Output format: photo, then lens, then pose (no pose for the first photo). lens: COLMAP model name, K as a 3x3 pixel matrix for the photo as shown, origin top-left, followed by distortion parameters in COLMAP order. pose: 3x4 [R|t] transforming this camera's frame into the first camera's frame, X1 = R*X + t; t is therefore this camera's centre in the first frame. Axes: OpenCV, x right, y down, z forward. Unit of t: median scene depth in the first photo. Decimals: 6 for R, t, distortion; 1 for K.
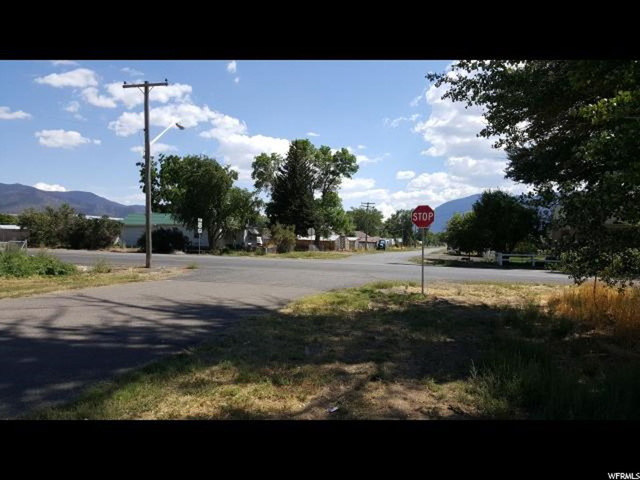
lens RADIAL K [[449.9, 0, 322.8], [0, 449.9, 241.2], [0, 0, 1]] dist [0.128381, -0.193543]
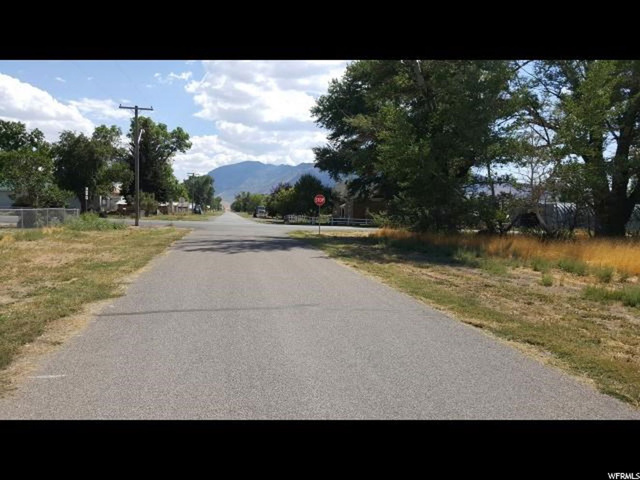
lens RADIAL K [[449.9, 0, 322.8], [0, 449.9, 241.2], [0, 0, 1]] dist [0.128381, -0.193543]
pose [[0.877183, -0.031770, 0.479104, -0.206577], [-0.007295, 0.996812, 0.079458, -0.006624], [-0.480101, -0.073194, 0.874154, -0.244702]]
